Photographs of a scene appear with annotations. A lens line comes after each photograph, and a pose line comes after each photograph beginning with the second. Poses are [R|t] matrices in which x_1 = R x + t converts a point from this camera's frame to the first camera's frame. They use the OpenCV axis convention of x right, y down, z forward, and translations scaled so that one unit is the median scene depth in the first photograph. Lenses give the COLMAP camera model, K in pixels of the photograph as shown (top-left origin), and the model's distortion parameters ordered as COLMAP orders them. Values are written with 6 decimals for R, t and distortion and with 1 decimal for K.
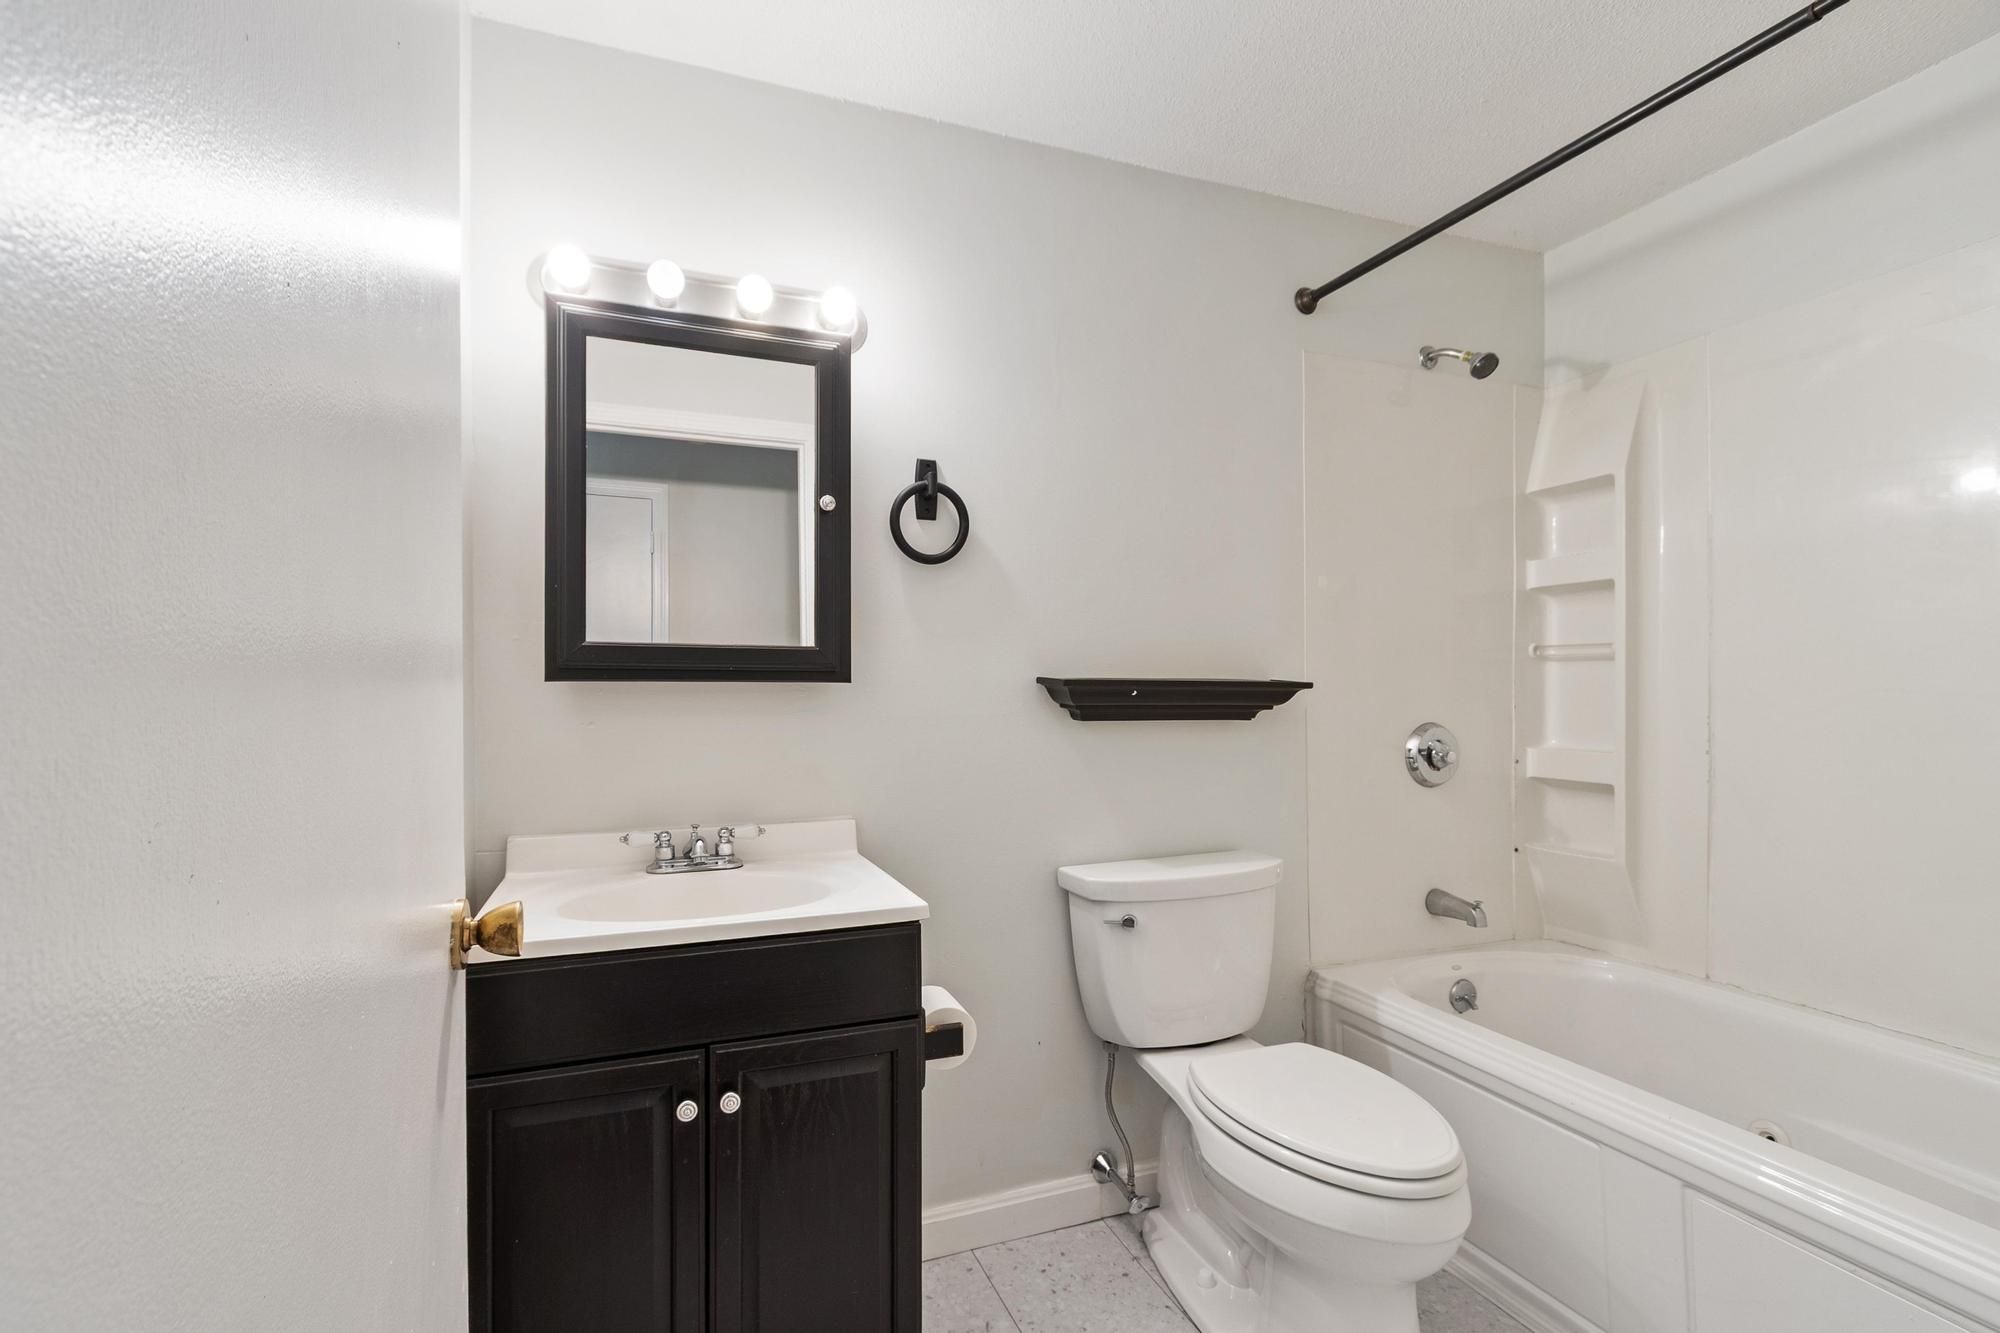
lens RADIAL K [[877.2, 0, 954.5], [0, 877.2, 699.8], [0, 0, 1]] dist [-0.000346, 0.000050]
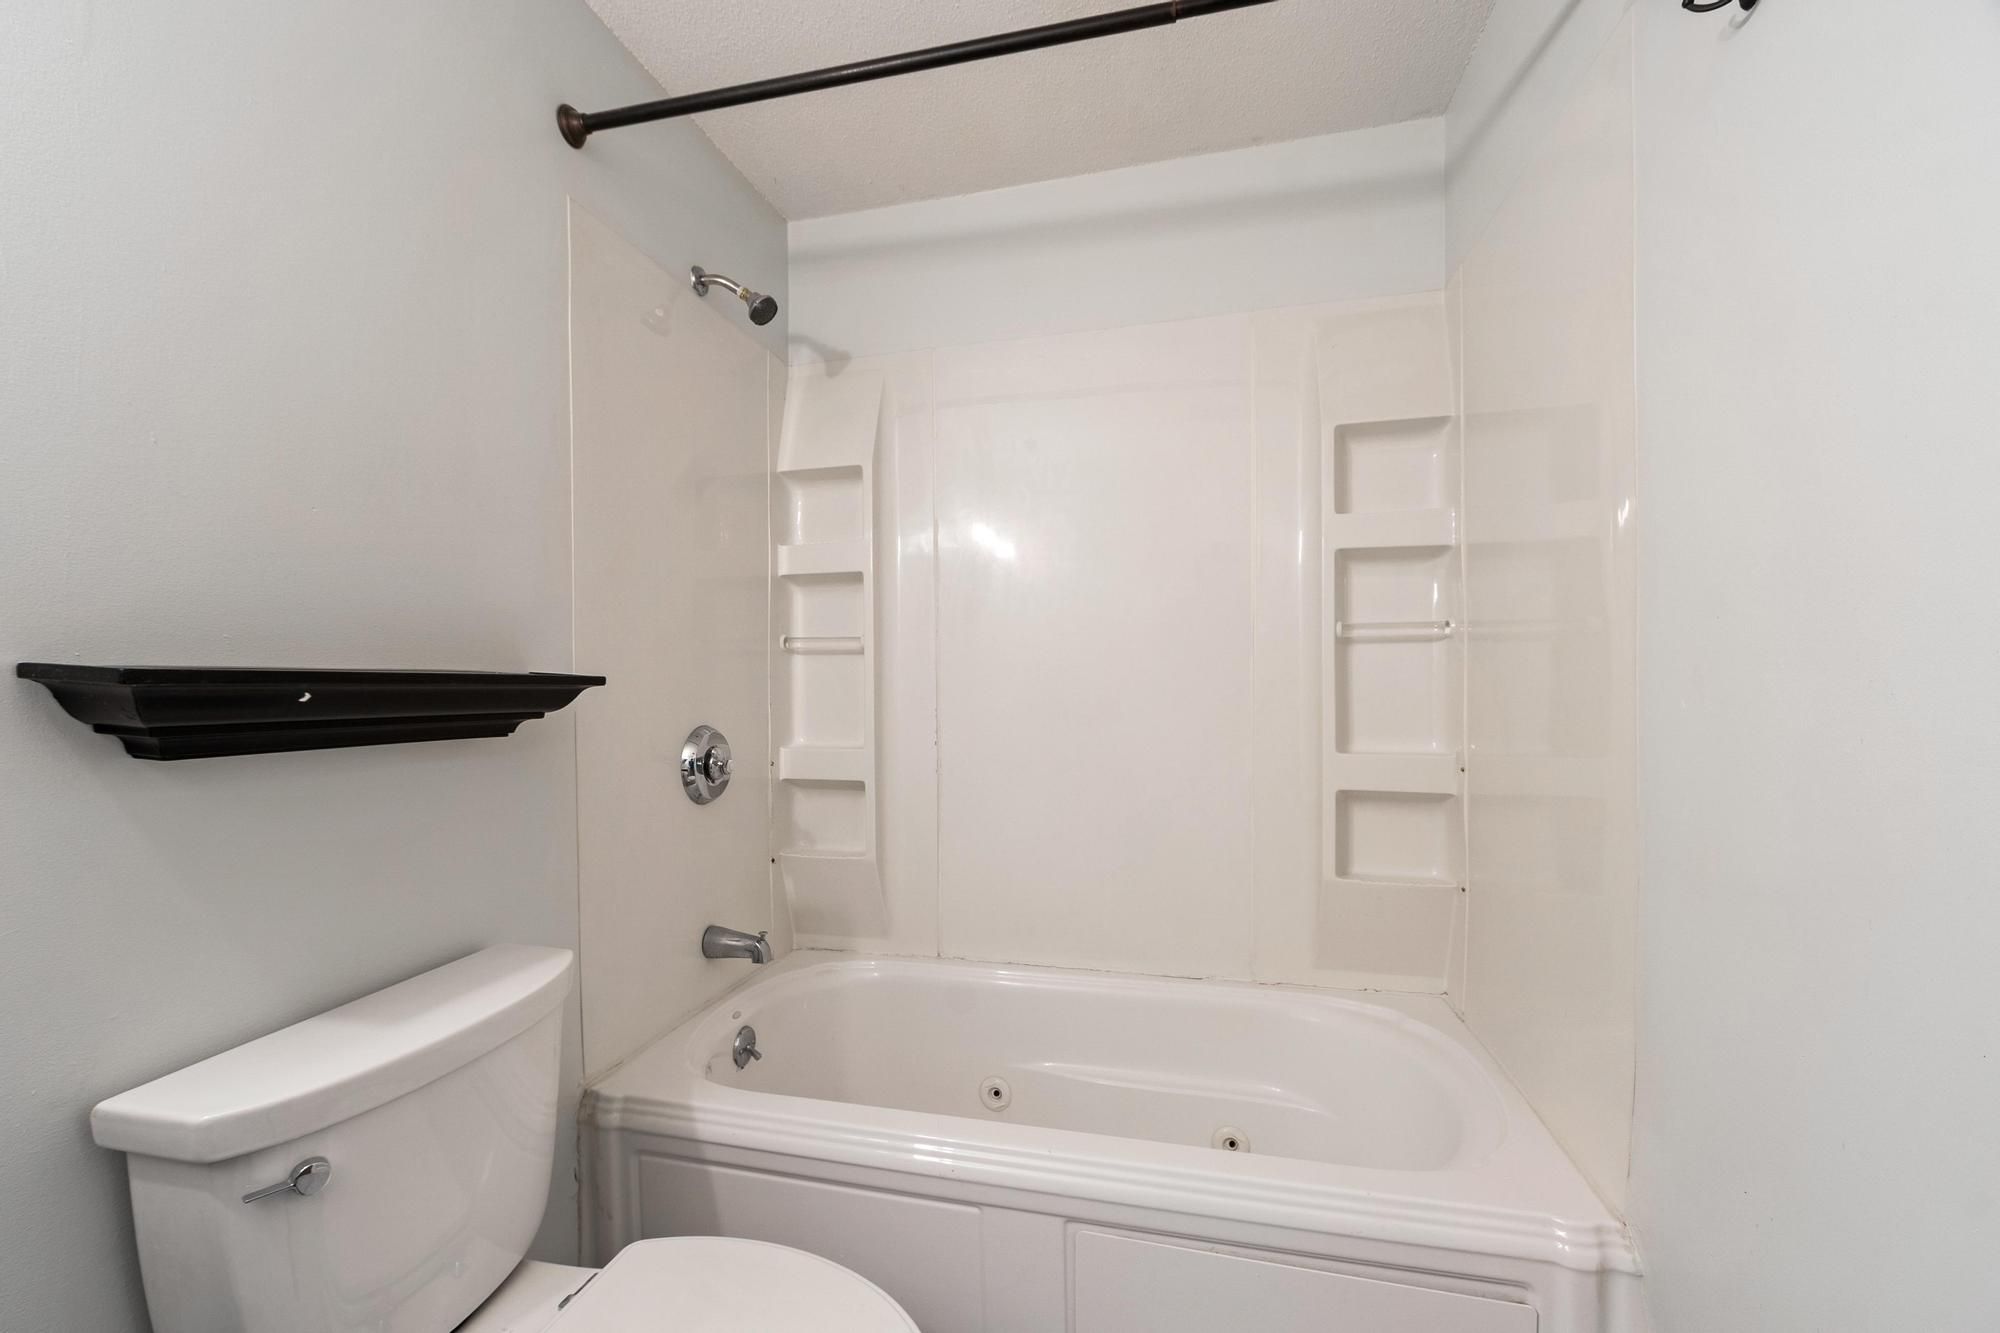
lens RADIAL K [[868.1, 0, 955.5], [0, 868.1, 680.5], [0, 0, 1]] dist [-0.000330, 0.000155]
pose [[0.571716, -0.002322, 0.820448, 0.009786], [0.014414, 0.999870, -0.007215, -0.007223], [-0.820325, 0.015951, 0.571675, 0.355645]]
